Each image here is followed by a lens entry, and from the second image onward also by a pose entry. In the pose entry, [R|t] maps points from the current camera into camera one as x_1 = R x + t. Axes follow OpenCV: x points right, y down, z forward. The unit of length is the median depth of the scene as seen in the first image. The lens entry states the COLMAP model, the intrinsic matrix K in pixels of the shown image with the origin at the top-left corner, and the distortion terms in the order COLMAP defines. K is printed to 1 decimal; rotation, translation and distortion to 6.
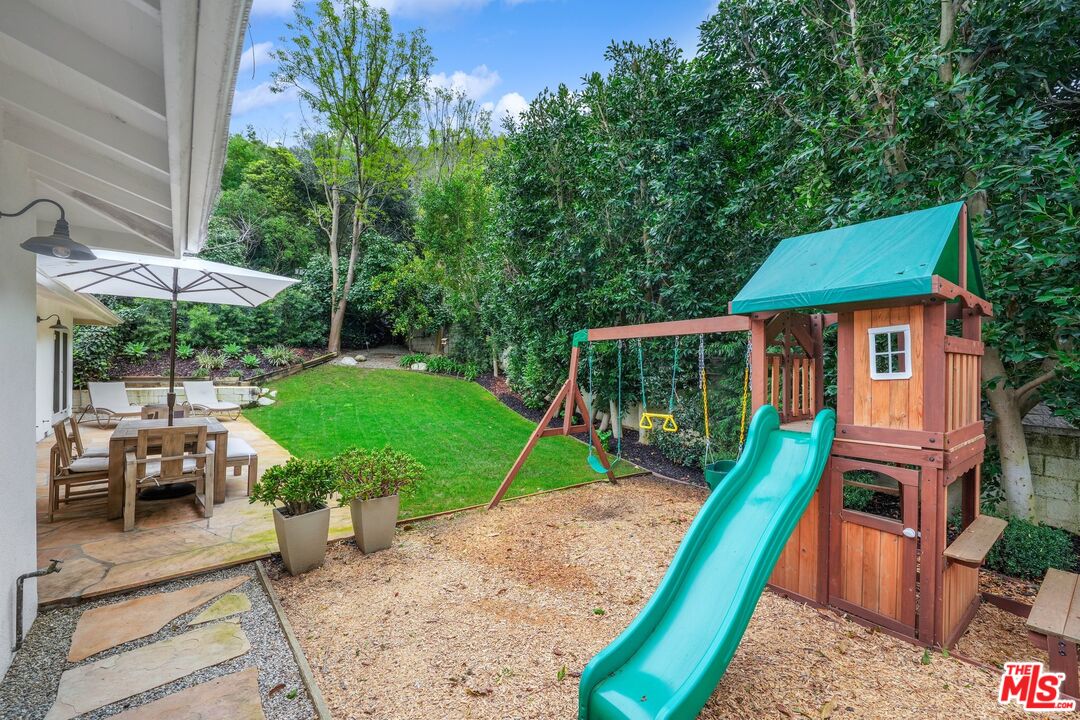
lens RADIAL K [[440.8, 0, 540.0], [0, 440.8, 360.0], [0, 0, 1]] dist [0.000501, -0.000059]
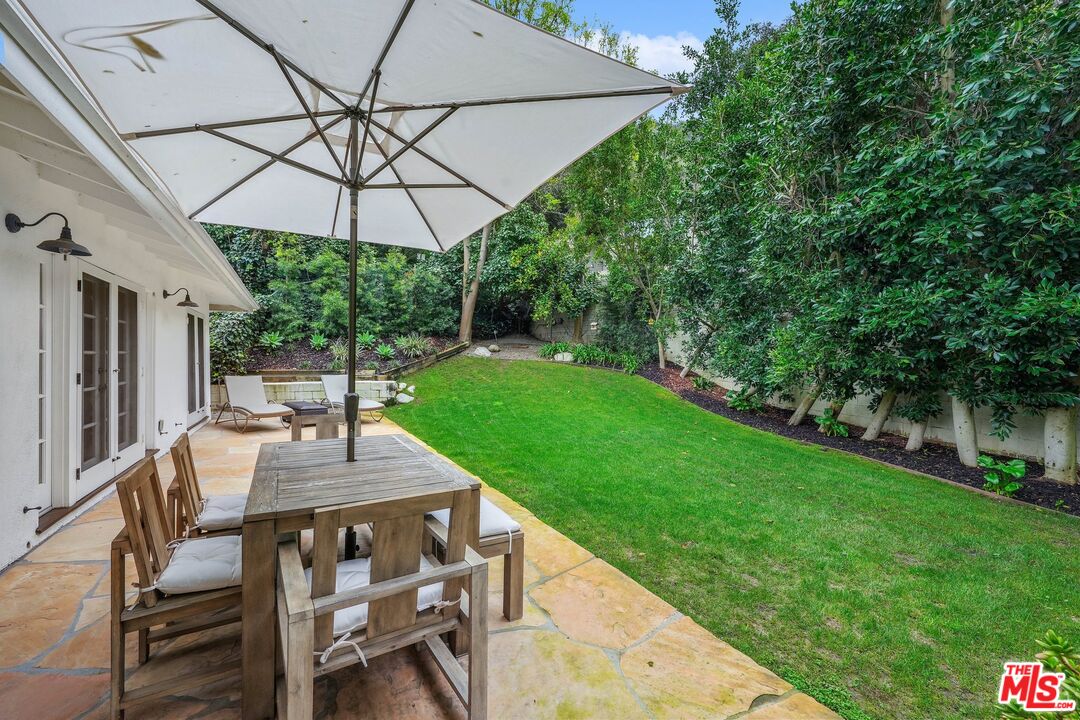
lens RADIAL K [[440.8, 0, 540.0], [0, 440.8, 360.0], [0, 0, 1]] dist [0.000501, -0.000059]
pose [[0.982360, -0.009332, -0.186765, -0.189771], [0.011682, 0.999866, 0.011483, 0.012019], [0.186633, -0.013462, 0.982337, 0.196965]]
